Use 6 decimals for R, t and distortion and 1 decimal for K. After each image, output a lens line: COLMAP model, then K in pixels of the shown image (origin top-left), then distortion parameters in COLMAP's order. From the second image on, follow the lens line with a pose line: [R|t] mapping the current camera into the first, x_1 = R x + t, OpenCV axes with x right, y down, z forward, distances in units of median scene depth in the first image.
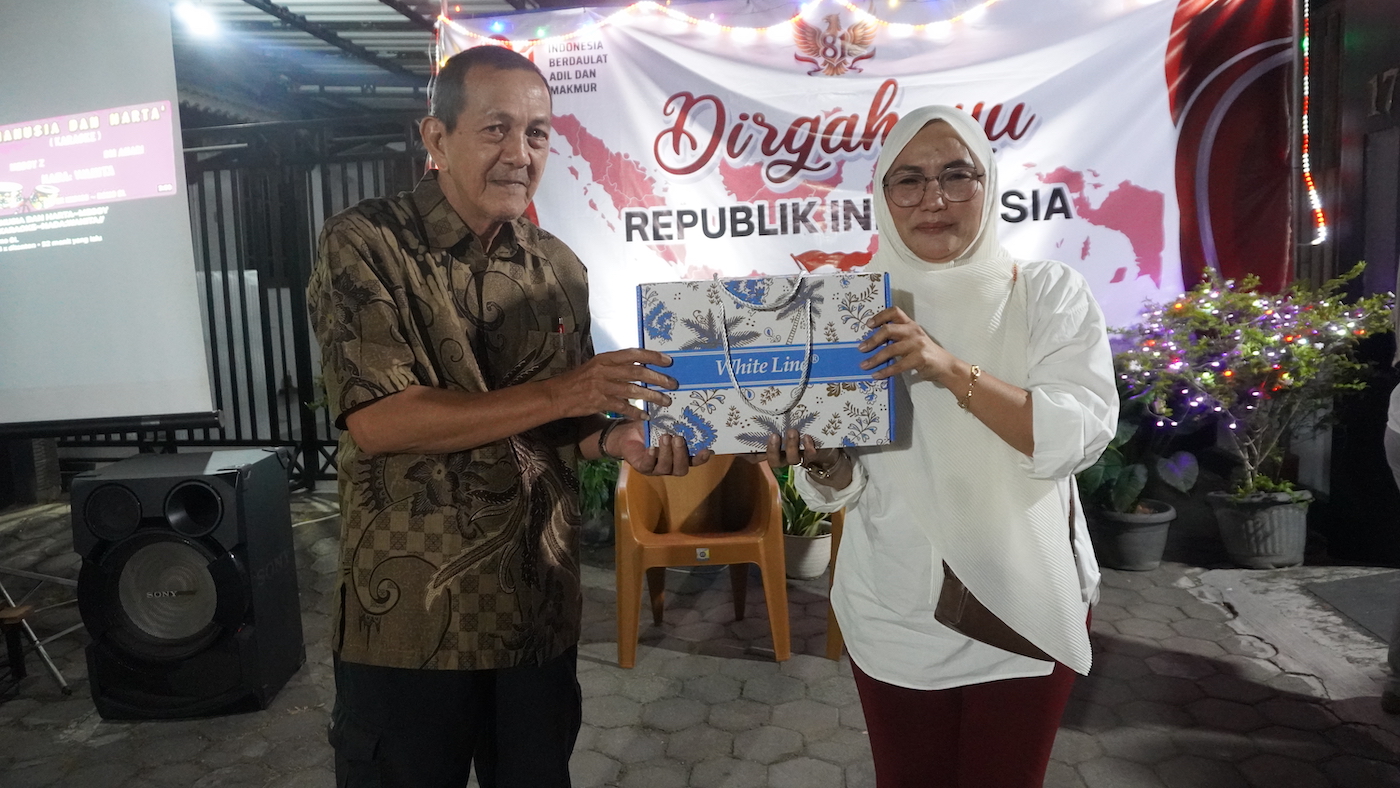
lens RADIAL K [[965.7, 0, 682.4], [0, 965.7, 391.3], [0, 0, 1]] dist [-0.044743, 0.020558]
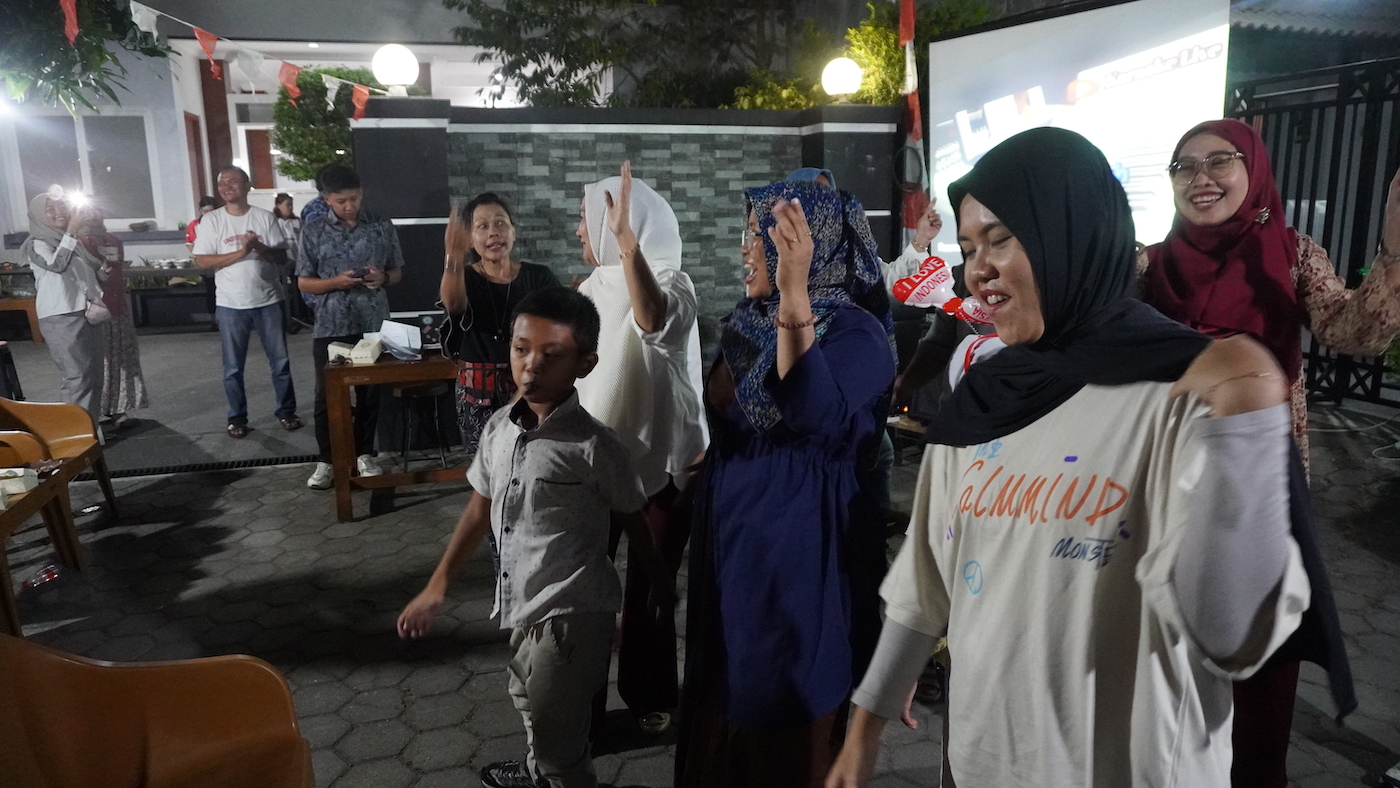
lens RADIAL K [[965.7, 0, 707.0], [0, 965.7, 397.0], [0, 0, 1]] dist [-0.044743, 0.020558]
pose [[0.437082, 0.207565, -0.875144, 0.300552], [-0.103745, 0.978147, 0.180181, -0.033115], [0.893418, 0.012038, 0.449064, -0.160929]]
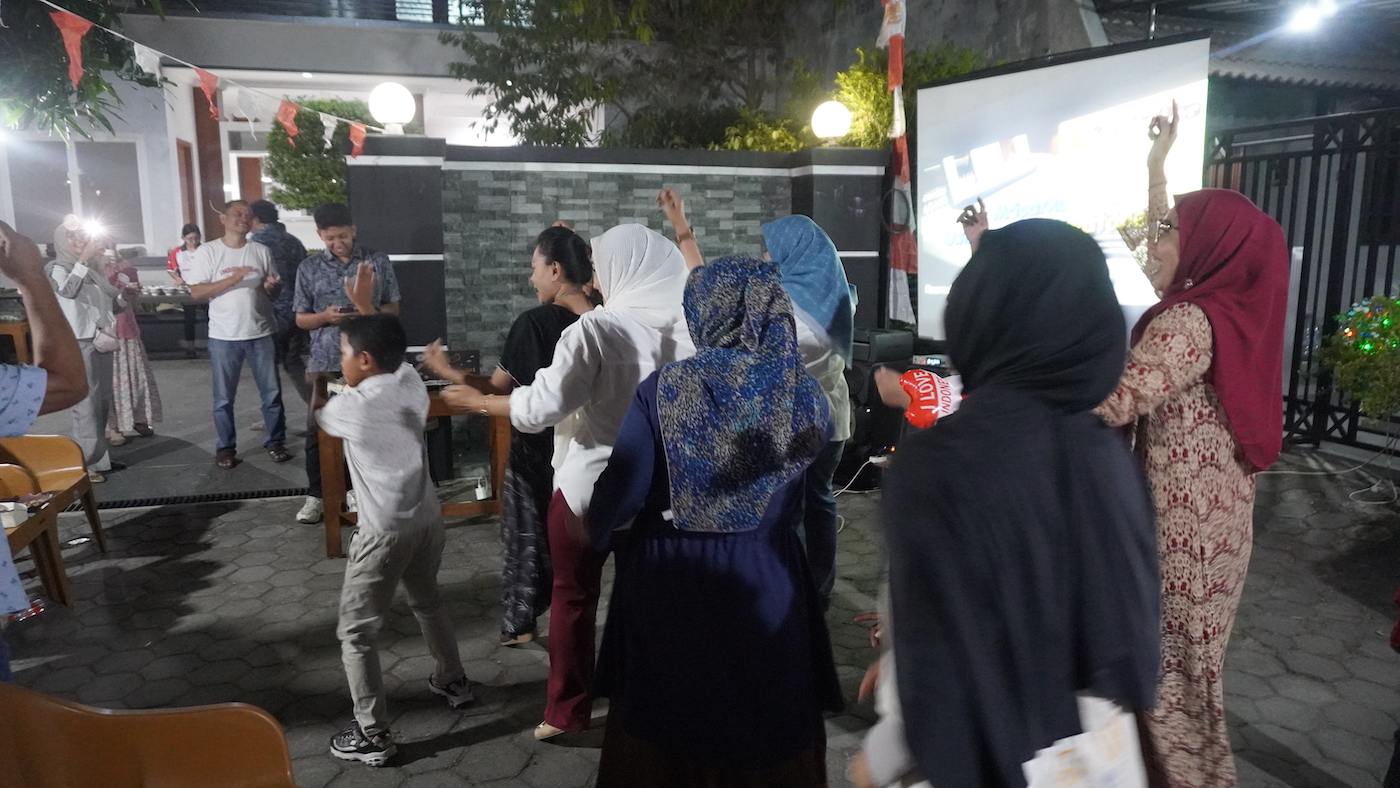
lens RADIAL K [[965.7, 0, 707.0], [0, 965.7, 392.3], [0, 0, 1]] dist [-0.044743, 0.020558]
pose [[0.448839, 0.184856, -0.874284, 0.305686], [-0.116404, 0.982128, 0.147899, -0.050781], [0.885999, 0.035387, 0.462335, -0.172495]]
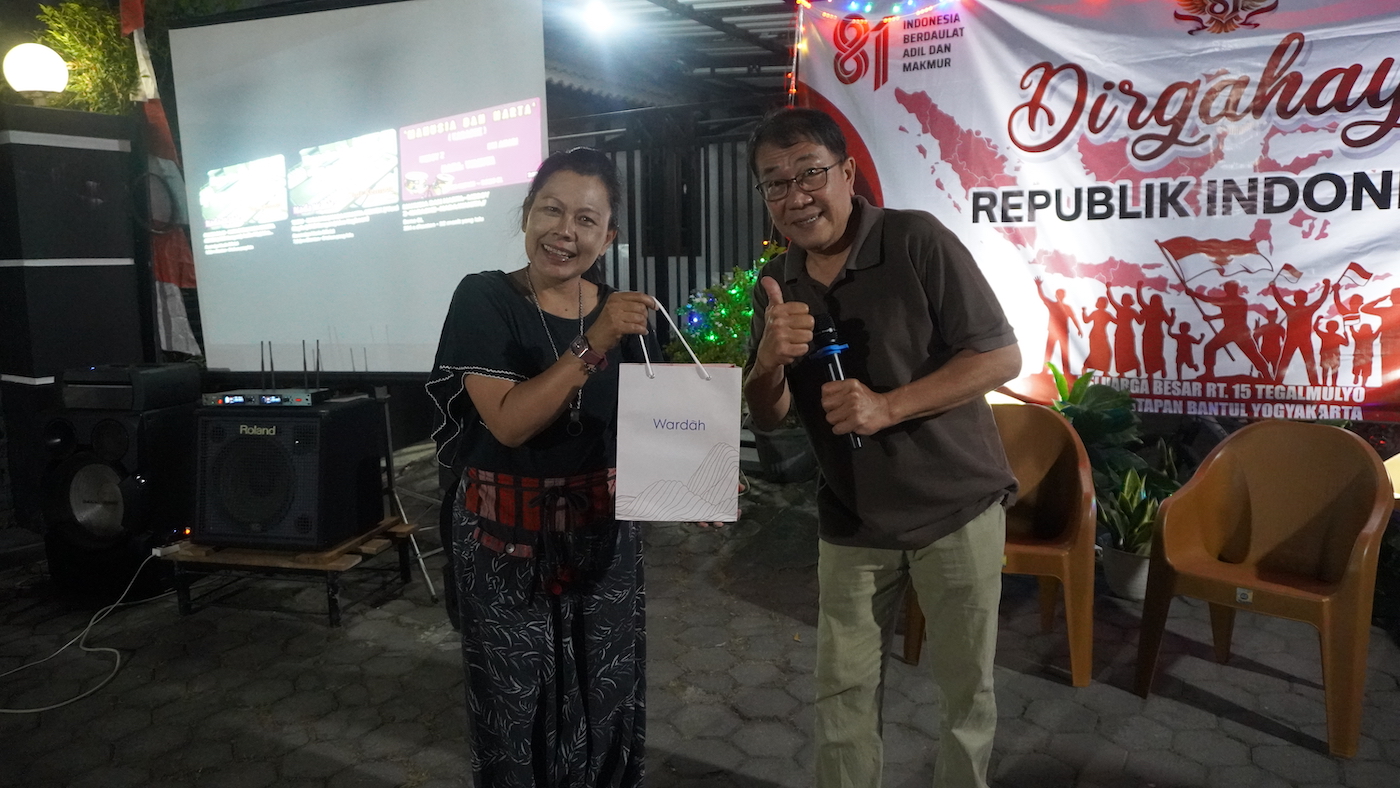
lens RADIAL K [[965.7, 0, 697.6], [0, 965.7, 385.8], [0, 0, 1]] dist [-0.044743, 0.020558]
pose [[0.917551, 0.073708, -0.390726, 0.080980], [-0.062817, 0.997199, 0.040600, -0.016820], [0.392624, -0.012709, 0.919611, 0.014086]]
